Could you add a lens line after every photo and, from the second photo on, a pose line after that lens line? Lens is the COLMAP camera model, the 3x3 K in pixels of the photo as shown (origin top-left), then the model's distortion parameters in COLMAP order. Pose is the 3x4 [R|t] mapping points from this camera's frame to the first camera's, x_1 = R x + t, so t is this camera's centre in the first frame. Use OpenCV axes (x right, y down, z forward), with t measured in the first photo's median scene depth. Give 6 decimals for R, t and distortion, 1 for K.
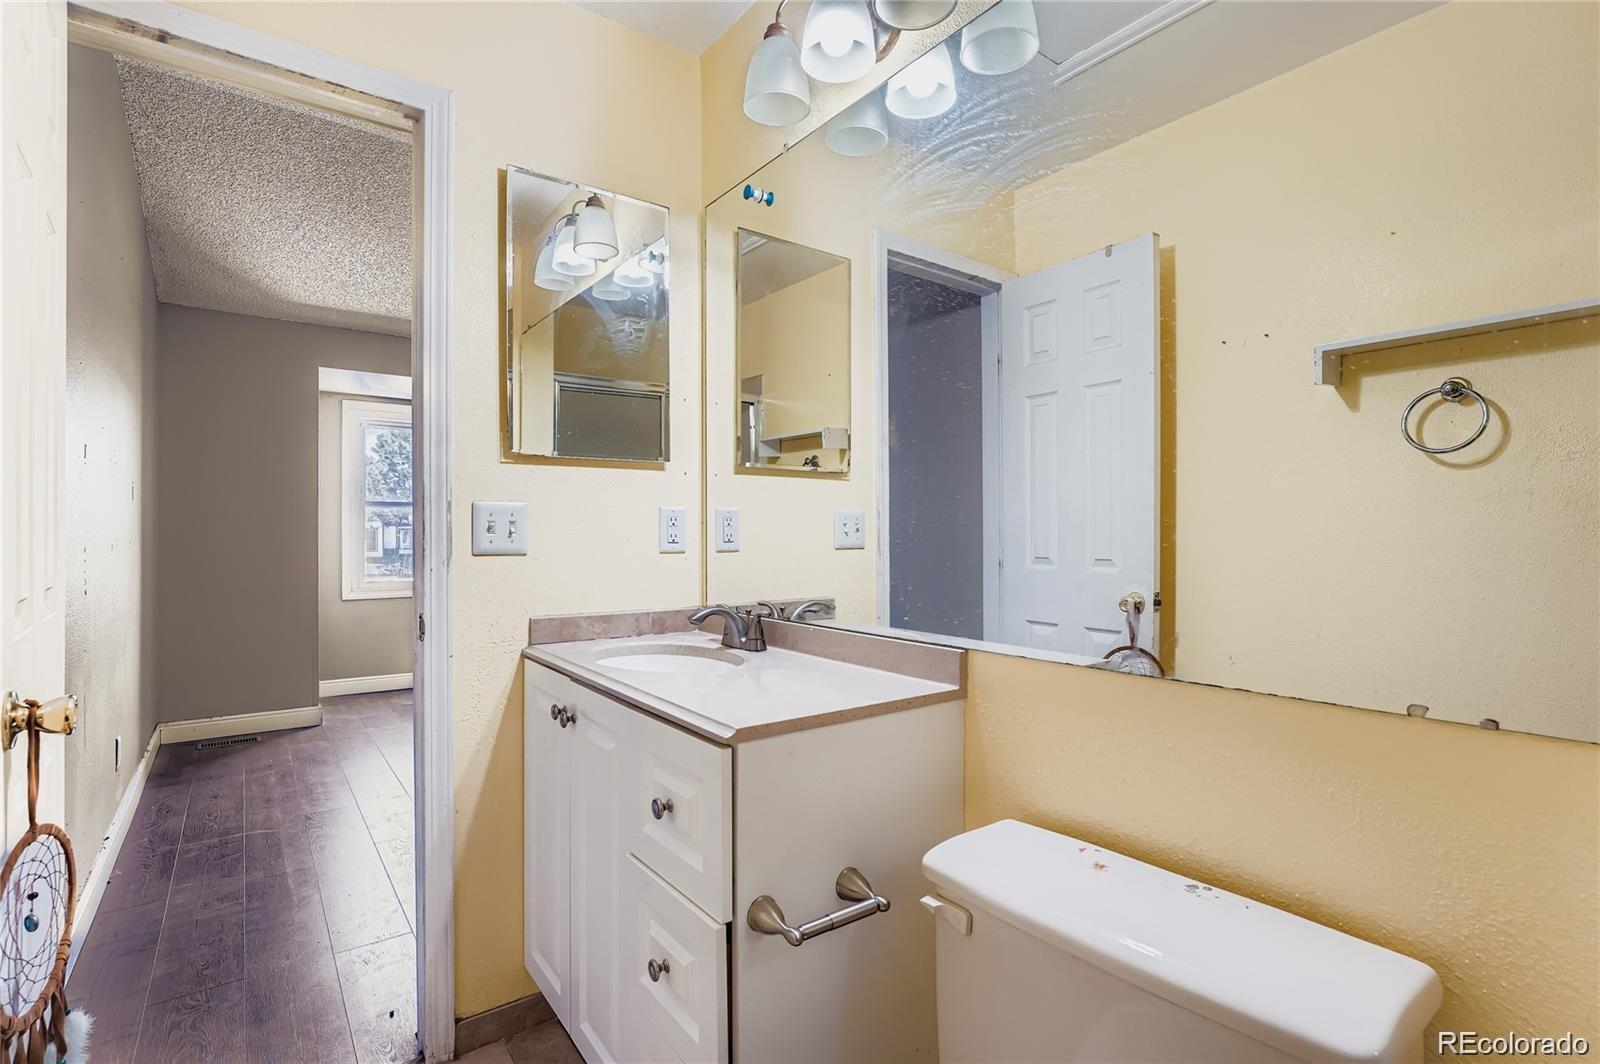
lens RADIAL K [[767.6, 0, 799.2], [0, 767.6, 532.2], [0, 0, 1]] dist [0.001876, 0.000090]
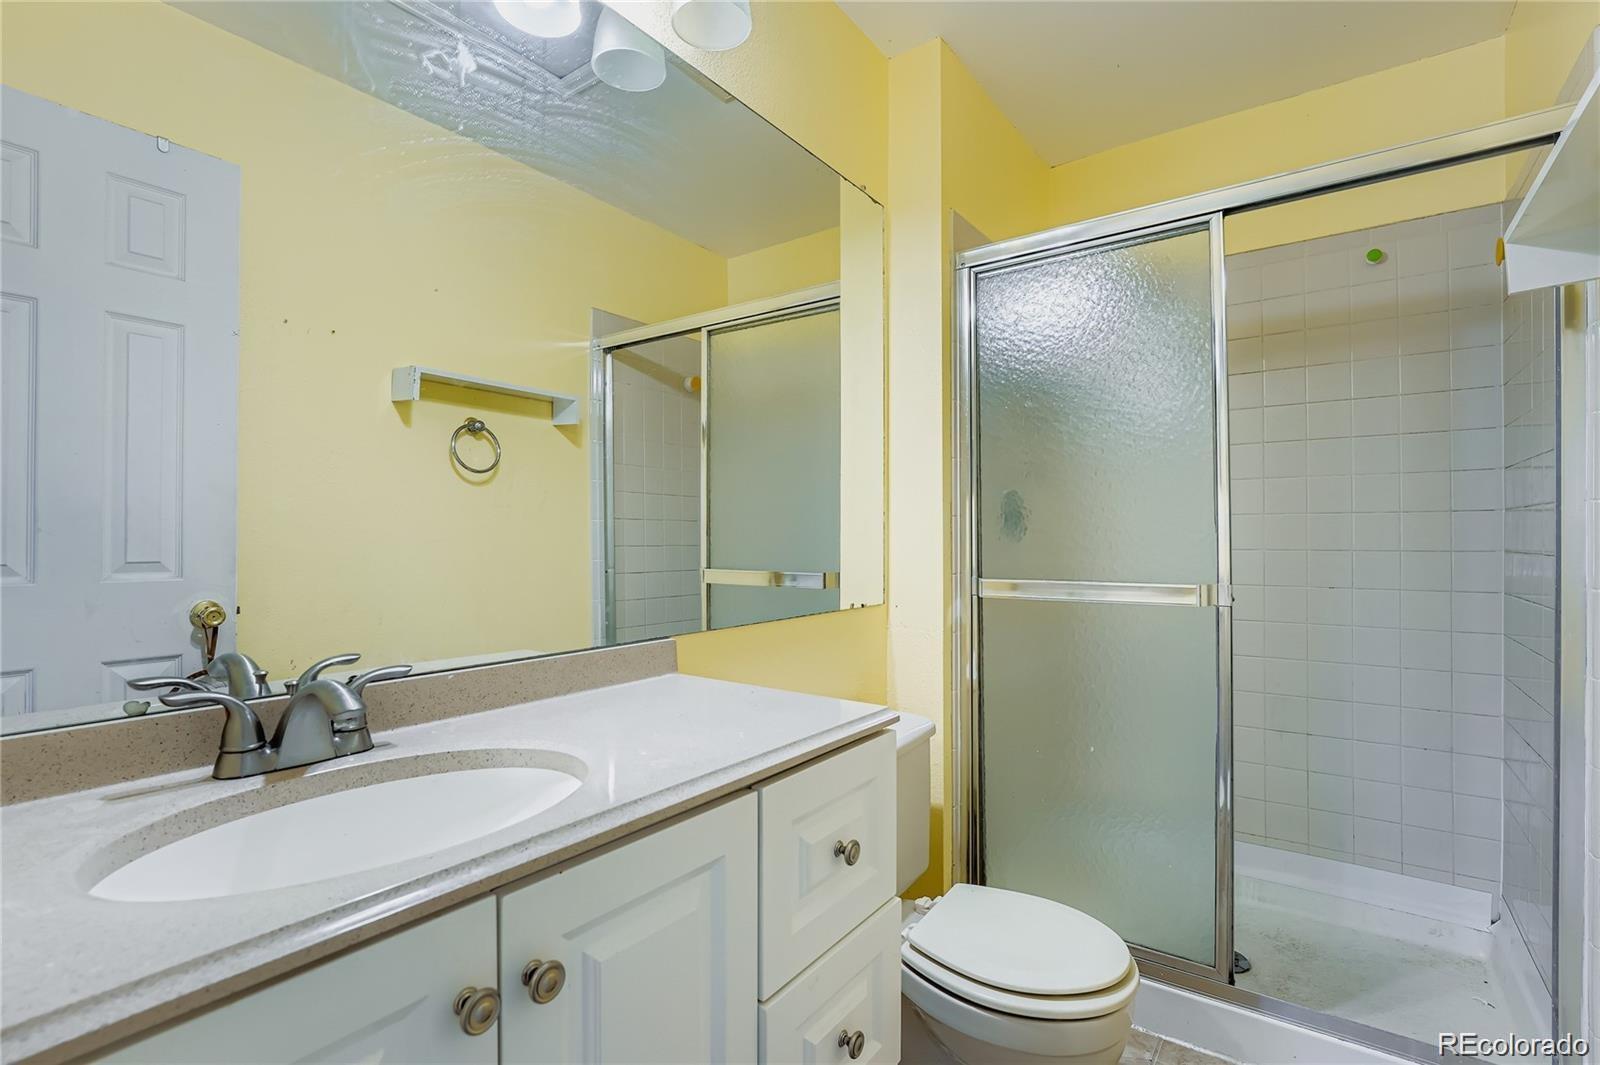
lens RADIAL K [[735.4, 0, 796.6], [0, 735.4, 533.9], [0, 0, 1]] dist [-0.001007, -0.000084]
pose [[-0.296358, -0.000873, 0.955077, -0.587314], [-0.004548, 0.999990, -0.000497, 0.007828], [-0.955066, -0.004491, -0.296358, 0.818680]]
